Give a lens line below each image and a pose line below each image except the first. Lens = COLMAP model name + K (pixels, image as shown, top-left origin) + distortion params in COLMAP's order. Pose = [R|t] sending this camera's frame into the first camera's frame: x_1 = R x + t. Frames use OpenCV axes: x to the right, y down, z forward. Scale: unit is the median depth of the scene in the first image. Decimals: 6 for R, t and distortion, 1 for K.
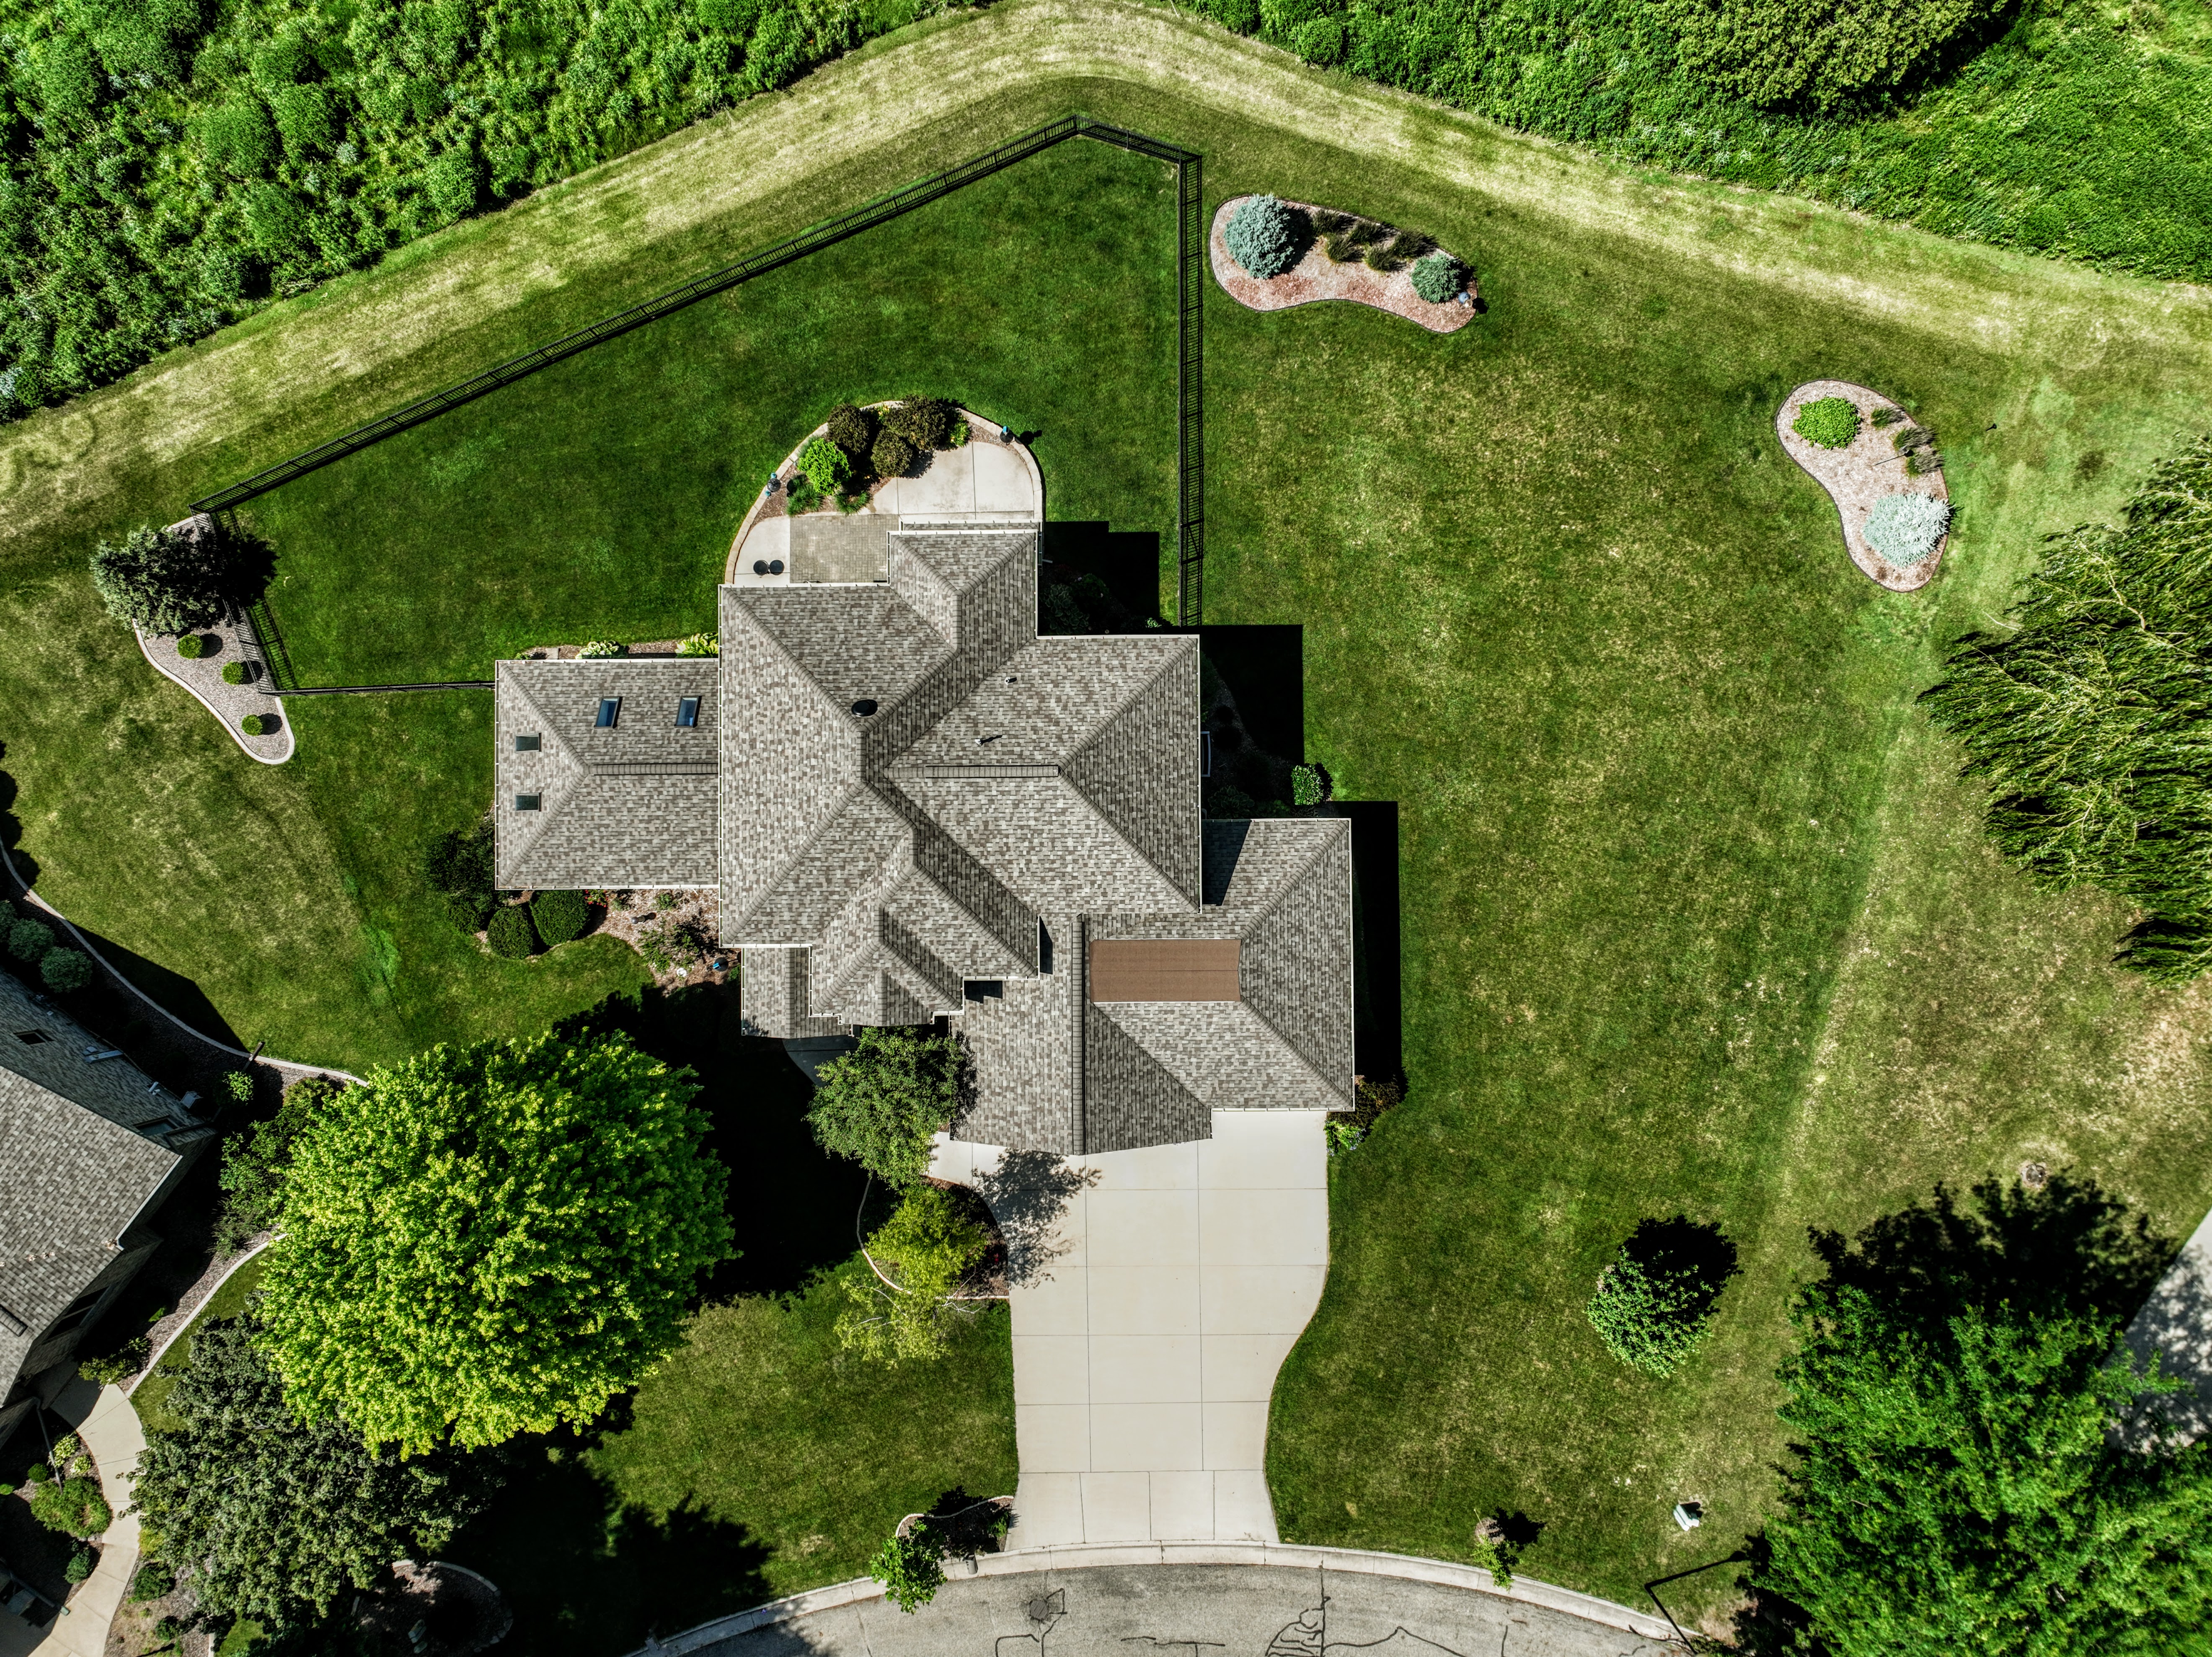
lens RADIAL K [[1549.4, 0, 1107.1], [0, 1549.4, 820.5], [0, 0, 1]] dist [0.007455, 0.001621]
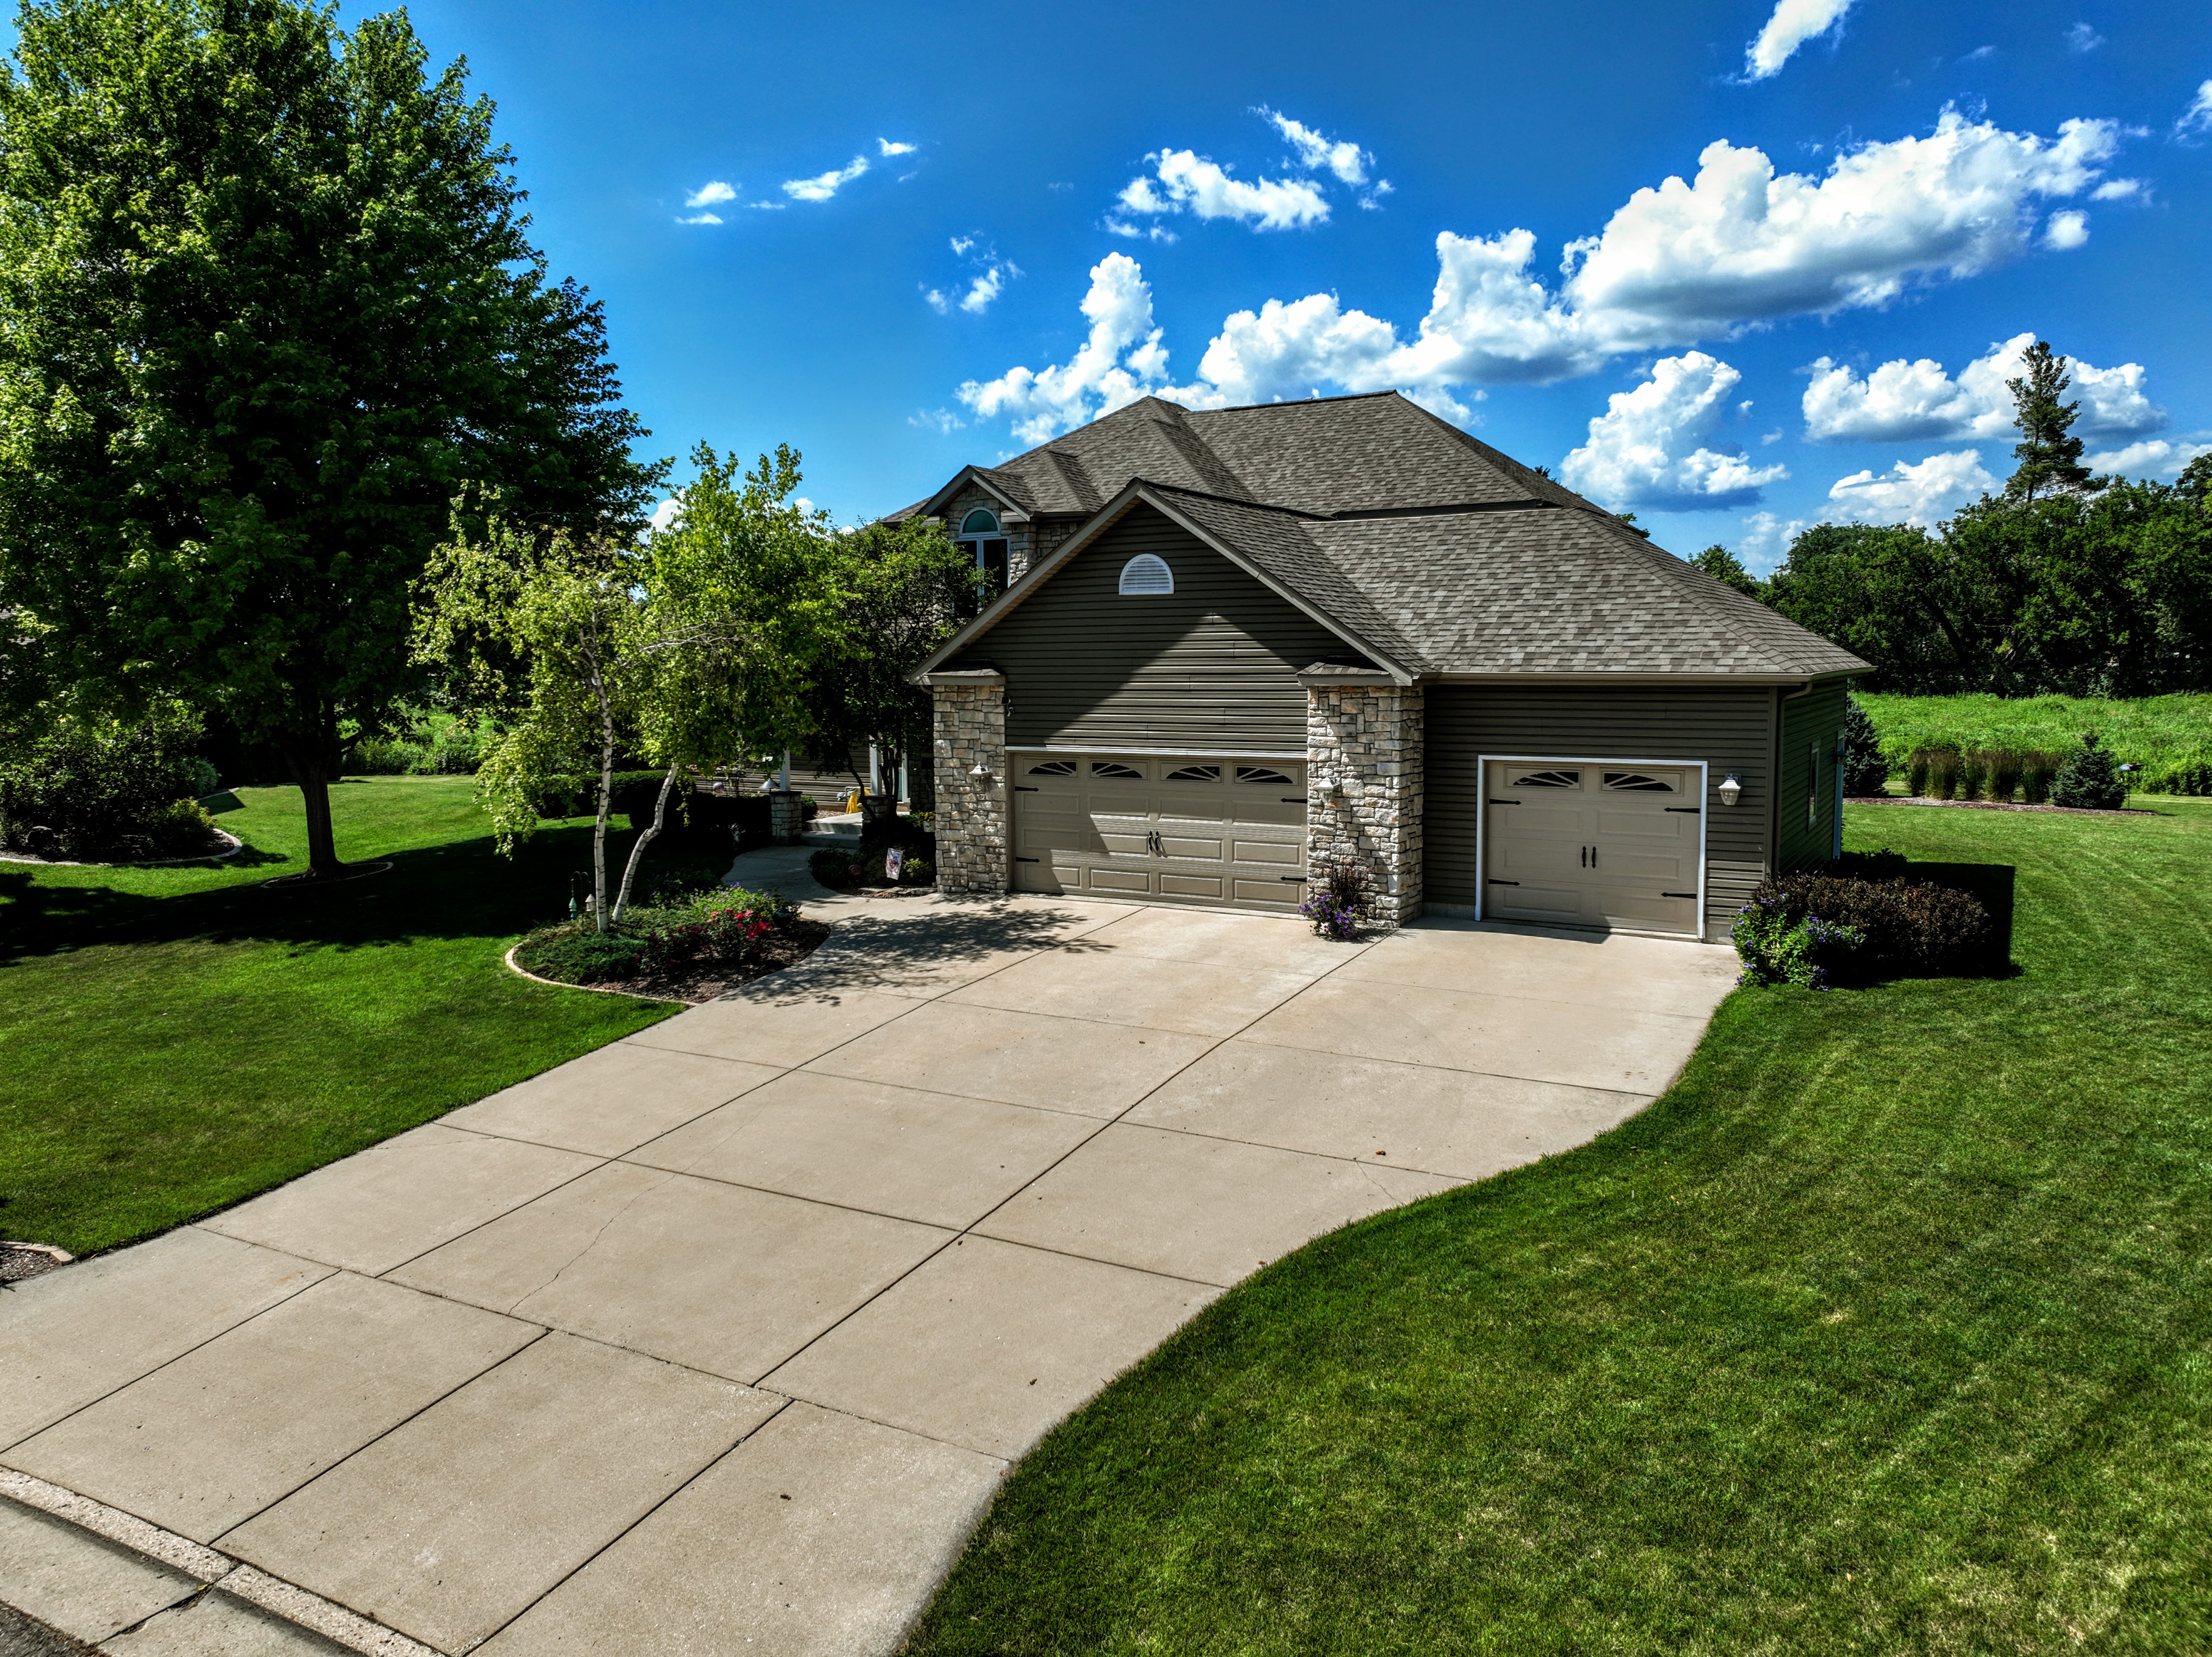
lens RADIAL K [[1549.4, 0, 1107.1], [0, 1549.4, 820.5], [0, 0, 1]] dist [0.007455, 0.001621]
pose [[0.856082, 0.060280, -0.513313, 0.193280], [-0.516739, 0.119479, -0.847765, 0.551927], [0.010227, 0.991005, 0.133433, 0.912467]]
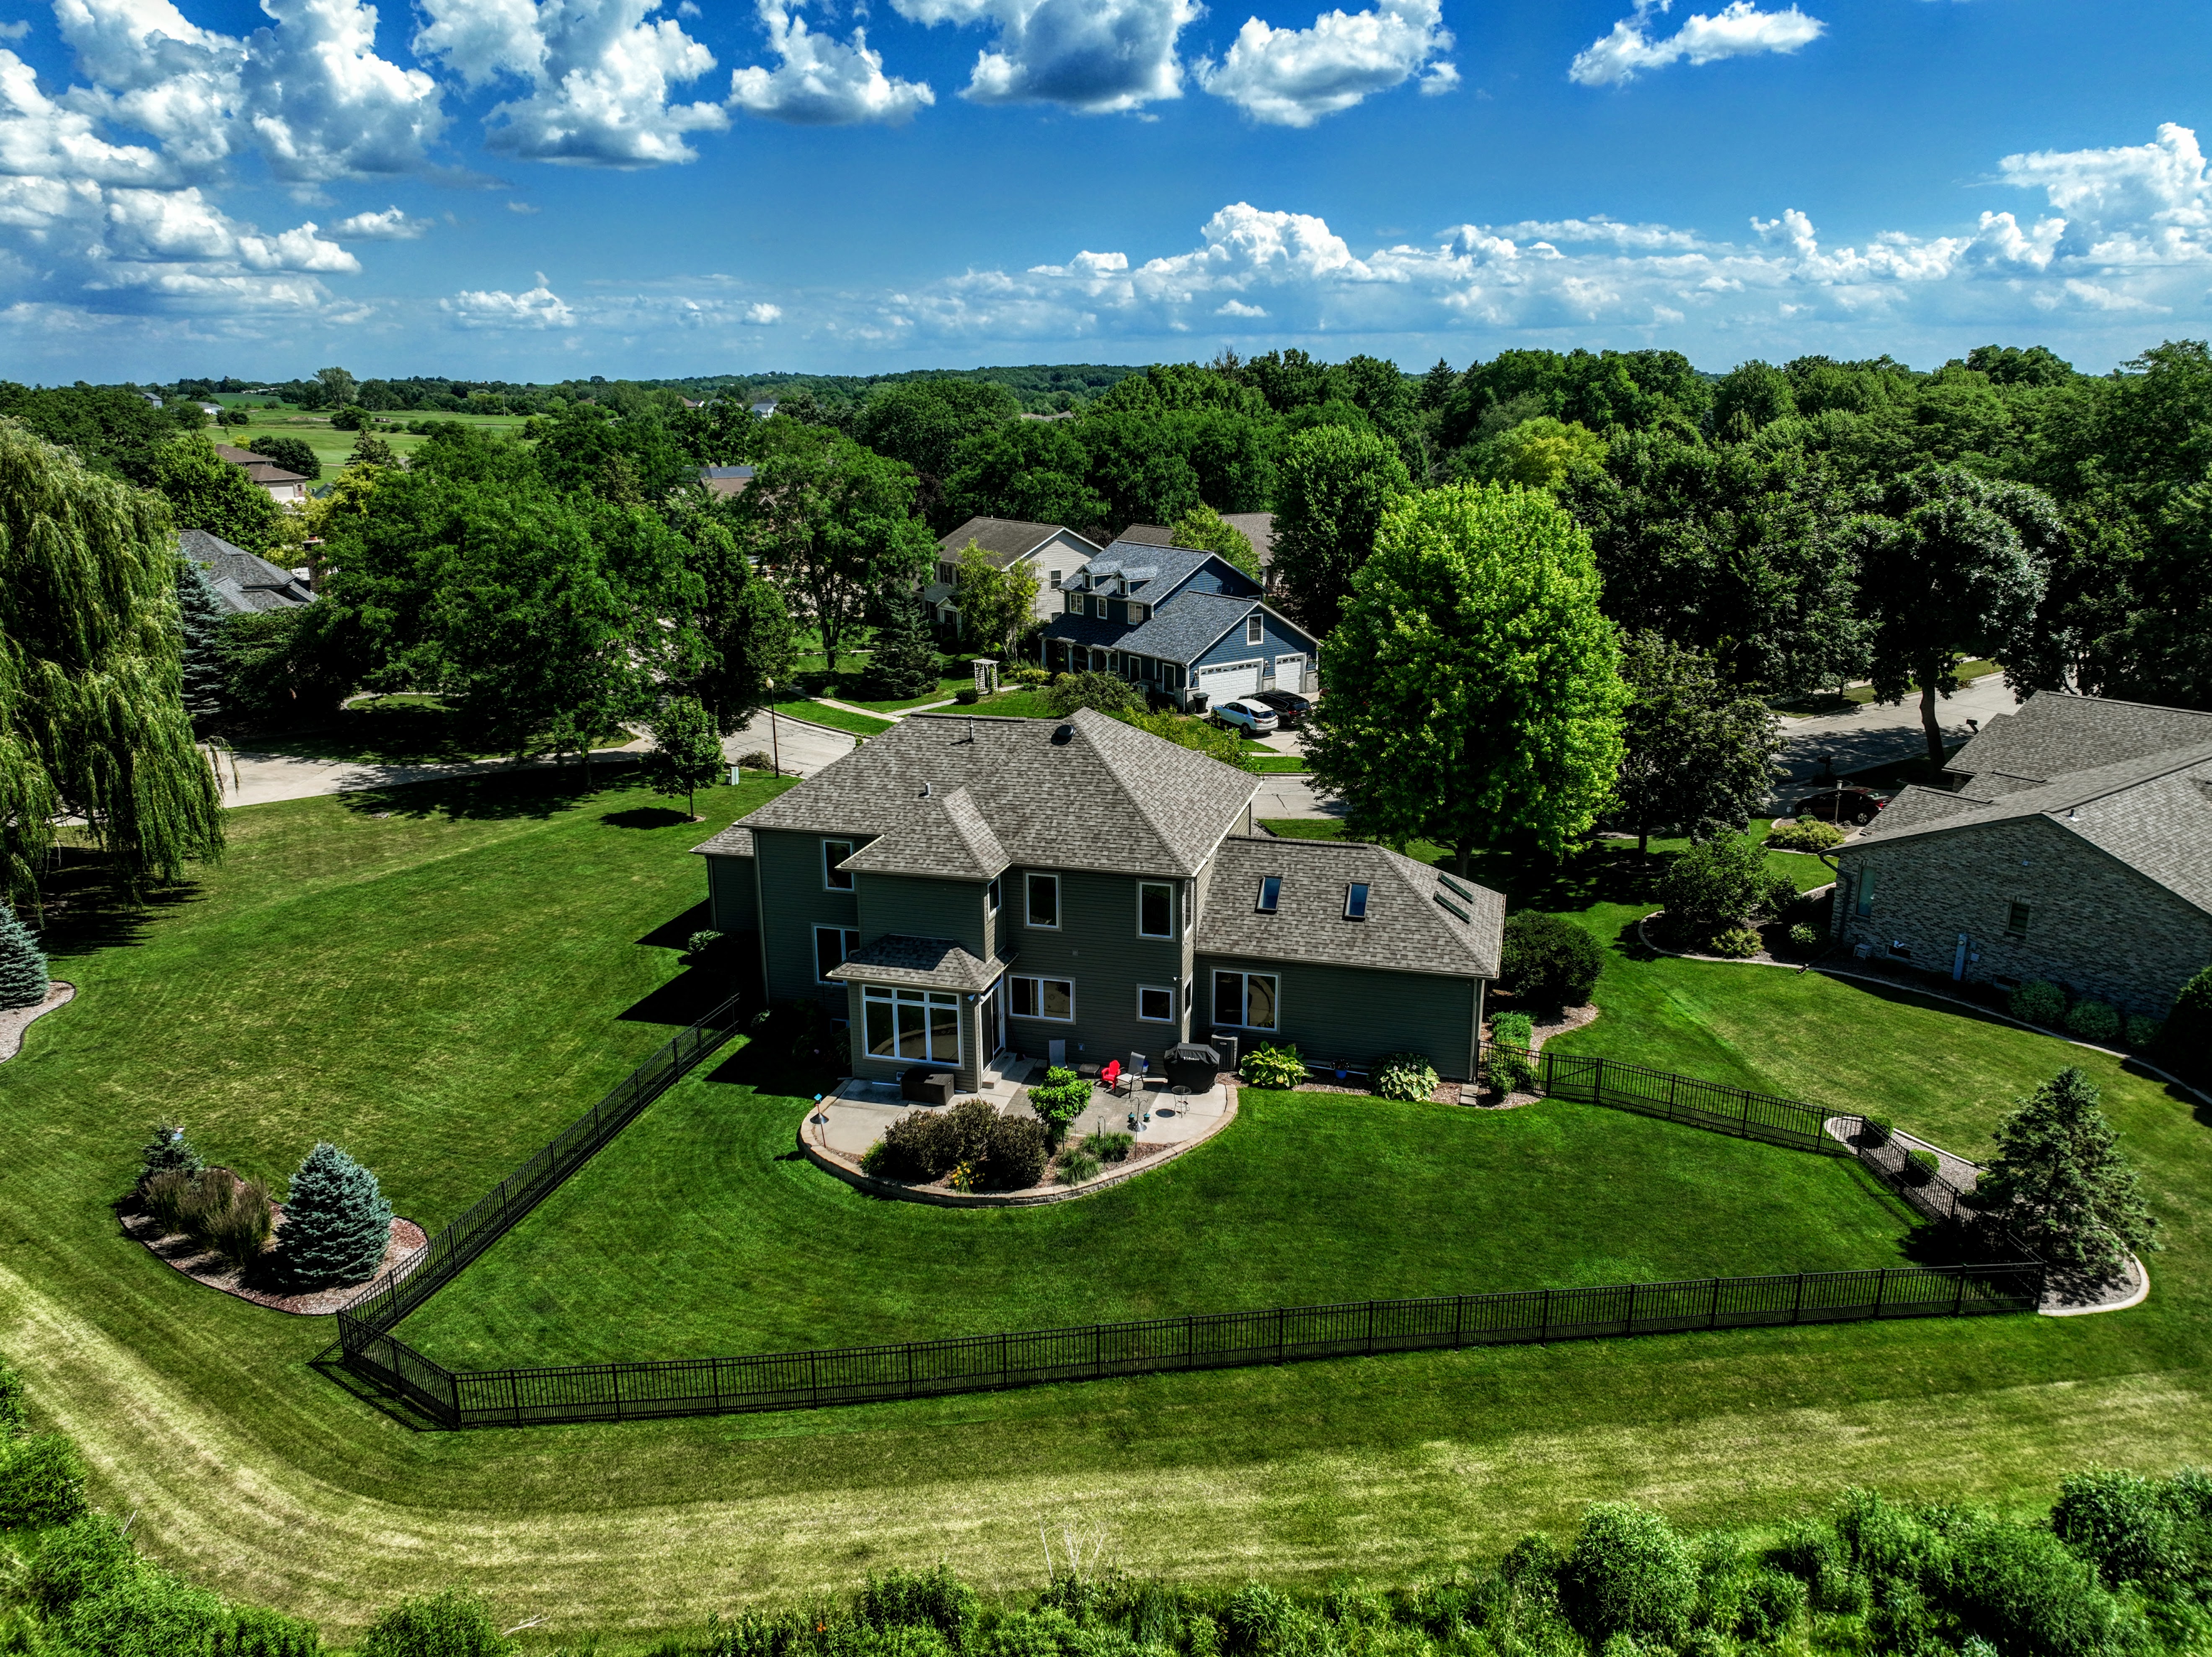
lens RADIAL K [[1549.4, 0, 1107.1], [0, 1549.4, 820.5], [0, 0, 1]] dist [0.007455, 0.001621]
pose [[-0.961099, -0.054055, 0.270864, -0.388884], [0.275910, -0.233223, 0.932460, -0.864020], [0.012767, 0.970920, 0.239064, 0.674167]]
